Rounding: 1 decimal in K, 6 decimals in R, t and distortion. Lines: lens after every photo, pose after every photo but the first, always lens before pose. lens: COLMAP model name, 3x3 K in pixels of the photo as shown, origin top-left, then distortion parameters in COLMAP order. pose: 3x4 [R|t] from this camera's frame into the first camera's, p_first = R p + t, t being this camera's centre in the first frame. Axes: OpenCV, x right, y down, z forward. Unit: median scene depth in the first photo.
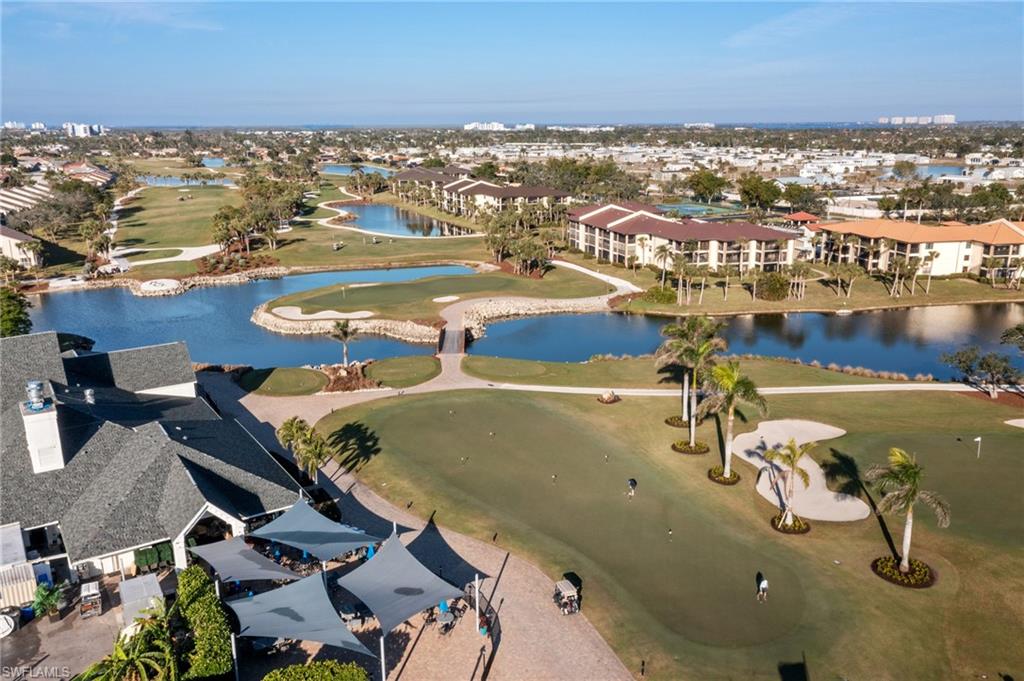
lens RADIAL K [[825.1, 0, 510.5], [0, 825.1, 337.1], [0, 0, 1]] dist [-0.002396, 0.004764]
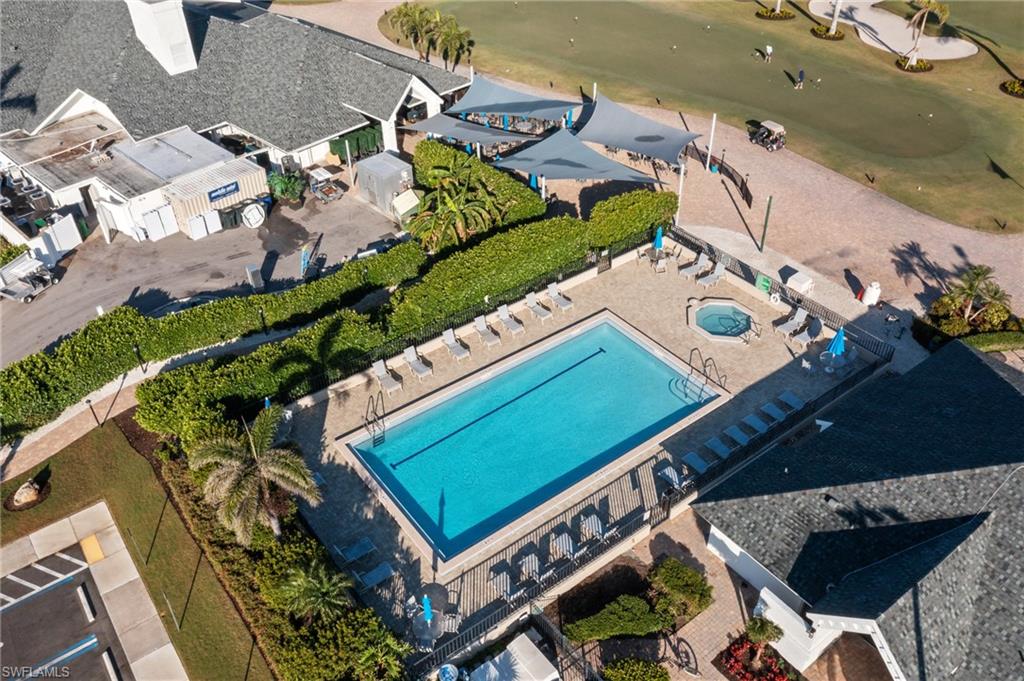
lens RADIAL K [[825.1, 0, 515.5], [0, 825.1, 349.1], [0, 0, 1]] dist [-0.002396, 0.004764]
pose [[0.975199, -0.143793, 0.168260, -0.408498], [0.064454, 0.911766, 0.405621, 0.097994], [-0.211739, -0.384716, 0.898421, 0.005997]]
